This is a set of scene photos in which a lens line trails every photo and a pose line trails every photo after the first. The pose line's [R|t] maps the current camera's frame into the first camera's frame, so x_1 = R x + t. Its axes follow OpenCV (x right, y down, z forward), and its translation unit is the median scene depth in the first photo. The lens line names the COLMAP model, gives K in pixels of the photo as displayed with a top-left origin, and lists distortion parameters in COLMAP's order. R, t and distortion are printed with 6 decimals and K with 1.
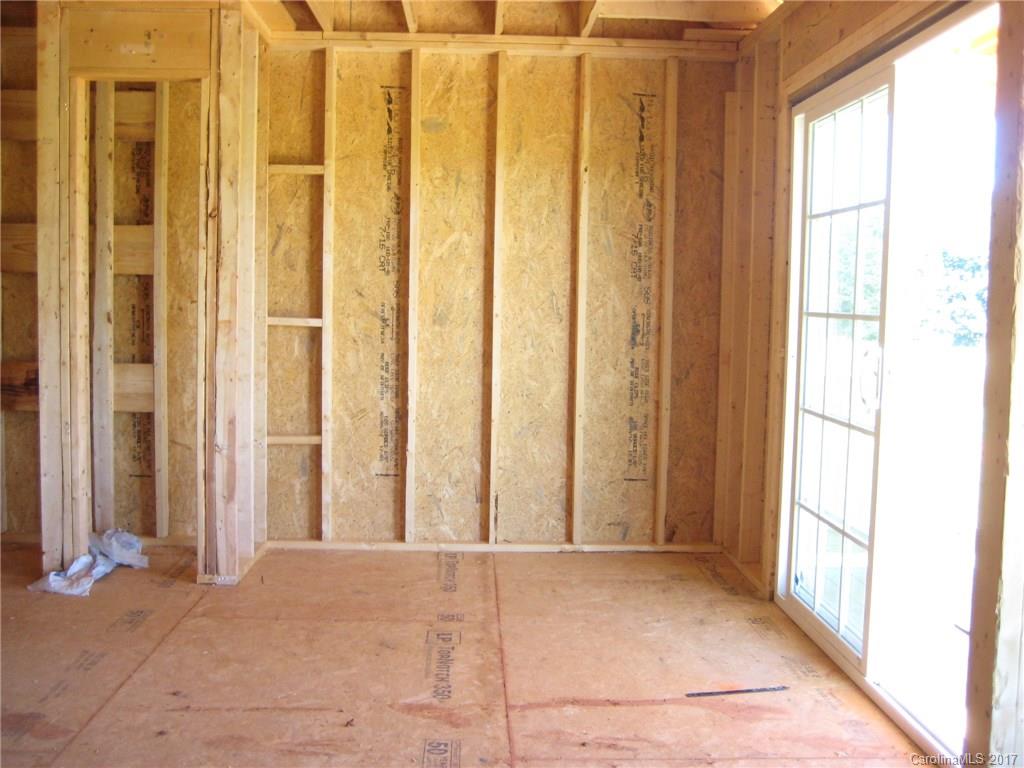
lens RADIAL K [[1066.4, 0, 507.0], [0, 1066.4, 378.9], [0, 0, 1]] dist [-0.154350, 0.204901]
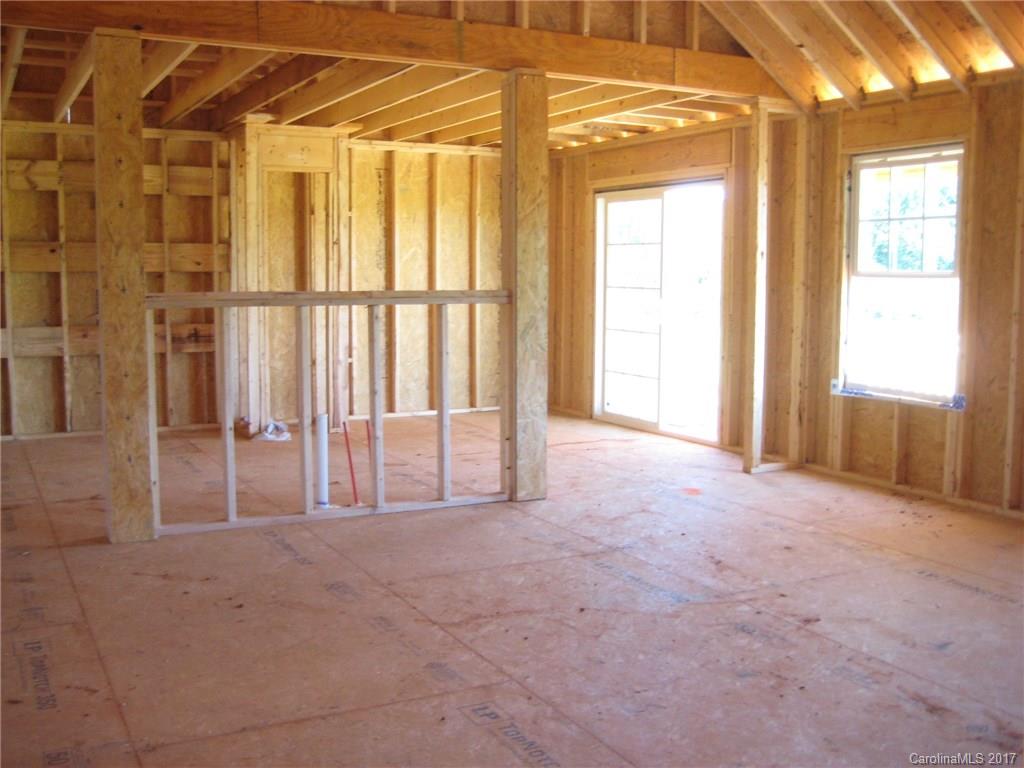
lens RADIAL K [[1066.4, 0, 507.0], [0, 1066.4, 378.9], [0, 0, 1]] dist [-0.154350, 0.204901]
pose [[0.900029, -0.058676, 0.431862, -0.743709], [0.044801, 0.998102, 0.042243, 0.024527], [-0.433521, -0.018673, 0.900950, -0.795901]]
